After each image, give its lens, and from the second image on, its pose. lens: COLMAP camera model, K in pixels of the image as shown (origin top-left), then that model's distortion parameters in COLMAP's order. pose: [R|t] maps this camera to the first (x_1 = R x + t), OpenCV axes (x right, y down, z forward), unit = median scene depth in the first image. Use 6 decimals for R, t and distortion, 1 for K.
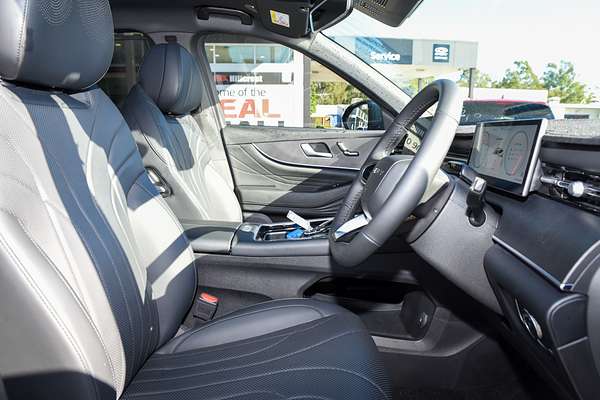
lens RADIAL K [[408.2, 0, 300.0], [0, 408.2, 200.0], [0, 0, 1]] dist [-0.146637, 0.099599]
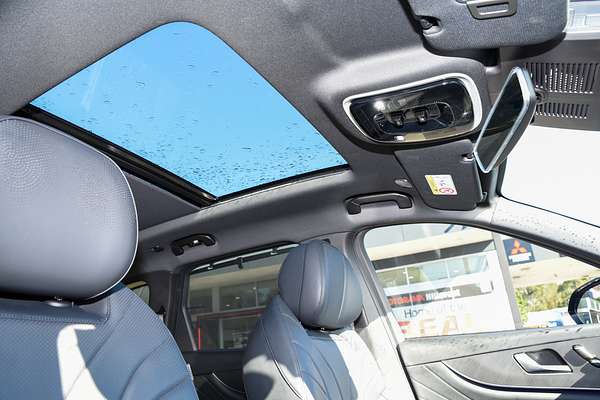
lens RADIAL K [[408.2, 0, 300.0], [0, 408.2, 200.0], [0, 0, 1]] dist [-0.146637, 0.099599]
pose [[0.884785, -0.240179, -0.399337, 0.008263], [-0.000501, 0.856455, -0.516221, -0.023054], [0.465999, 0.456945, 0.757658, 0.224920]]
